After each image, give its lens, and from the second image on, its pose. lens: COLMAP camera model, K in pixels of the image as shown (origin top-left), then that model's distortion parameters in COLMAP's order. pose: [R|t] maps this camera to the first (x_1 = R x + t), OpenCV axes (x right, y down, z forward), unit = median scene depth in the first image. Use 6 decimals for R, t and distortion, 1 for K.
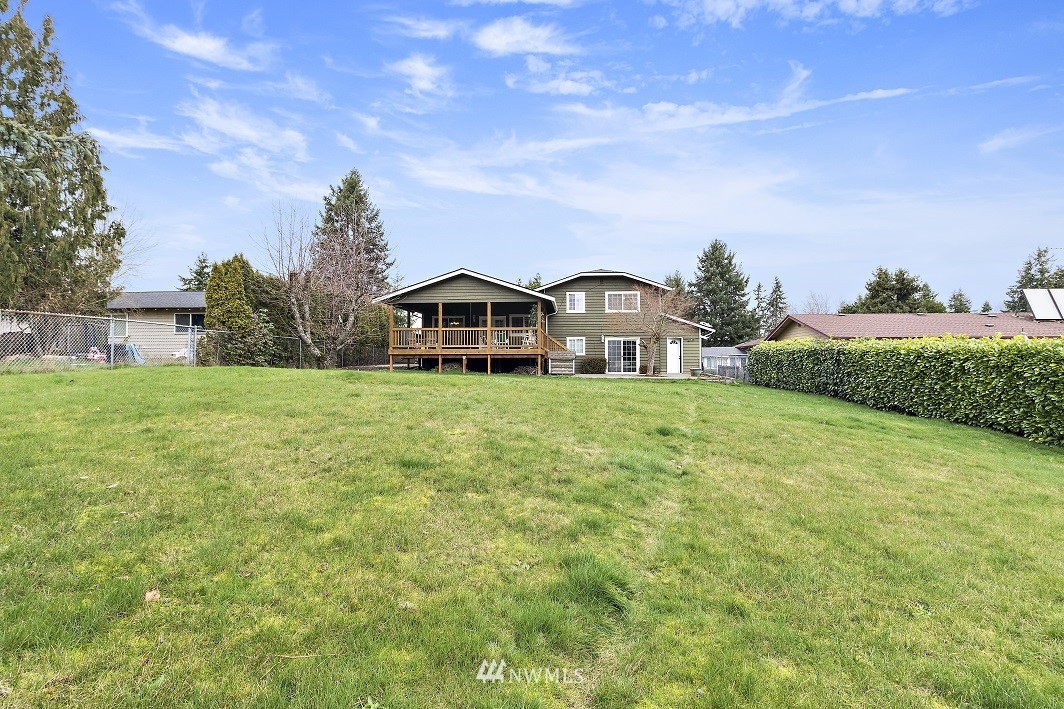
lens RADIAL K [[503.7, 0, 532.0], [0, 503.7, 354.5], [0, 0, 1]] dist [-0.002699, -0.000299]
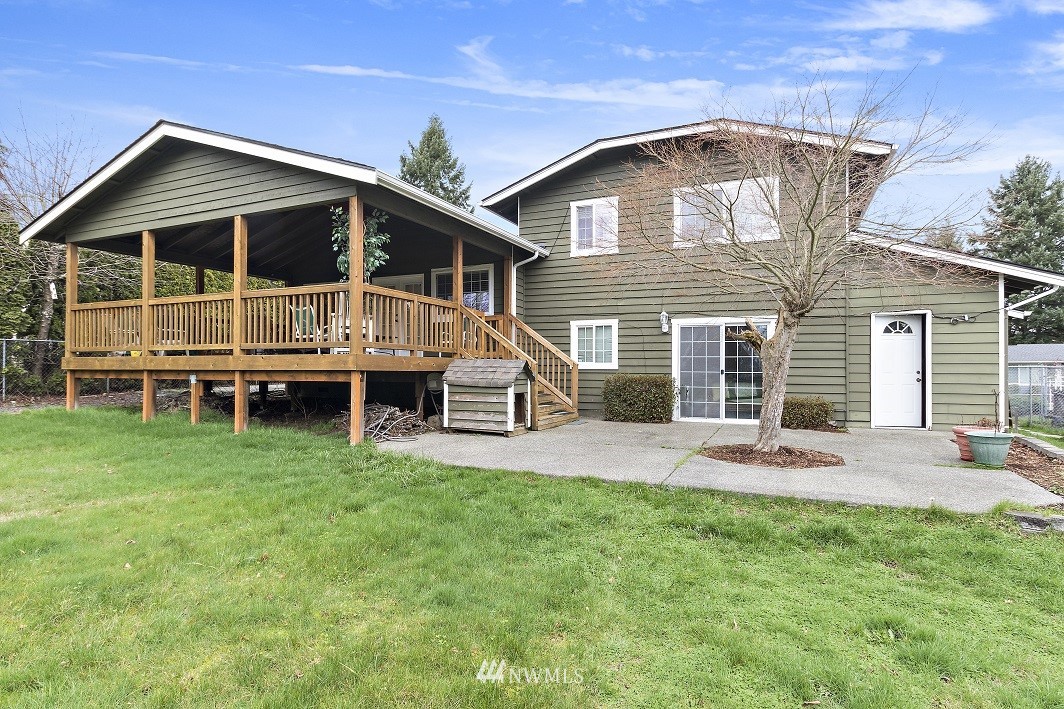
lens RADIAL K [[575.4, 0, 532.0], [0, 575.4, 354.5], [0, 0, 1]] dist [0.006315, 0.001622]
pose [[0.939167, -0.005470, -0.343417, 0.191419], [0.004204, 0.999981, -0.004431, -0.007160], [0.343435, 0.002718, 0.939172, 0.585910]]
